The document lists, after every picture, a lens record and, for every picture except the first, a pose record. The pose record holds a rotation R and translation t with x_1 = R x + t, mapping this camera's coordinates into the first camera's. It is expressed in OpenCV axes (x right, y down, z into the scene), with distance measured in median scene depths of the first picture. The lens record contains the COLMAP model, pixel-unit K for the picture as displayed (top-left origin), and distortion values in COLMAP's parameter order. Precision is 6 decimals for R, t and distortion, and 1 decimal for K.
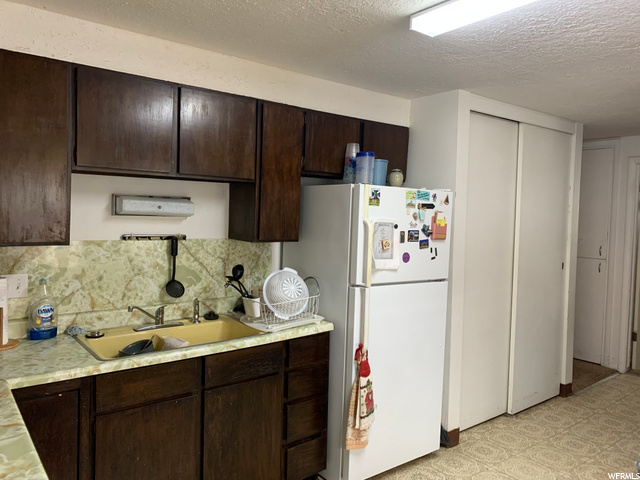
lens RADIAL K [[491.4, 0, 320.0], [0, 491.4, 238.2], [0, 0, 1]] dist [0.051367, 0.000387]
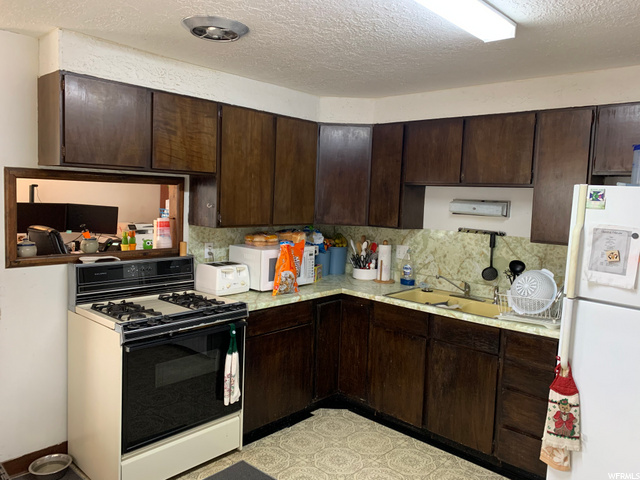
lens RADIAL K [[491.4, 0, 320.3], [0, 491.4, 239.2], [0, 0, 1]] dist [0.051367, 0.000387]
pose [[0.163270, 0.072410, -0.983921, 0.899338], [-0.091054, 0.994152, 0.058054, -0.019912], [0.982371, 0.080111, 0.168908, 0.367026]]
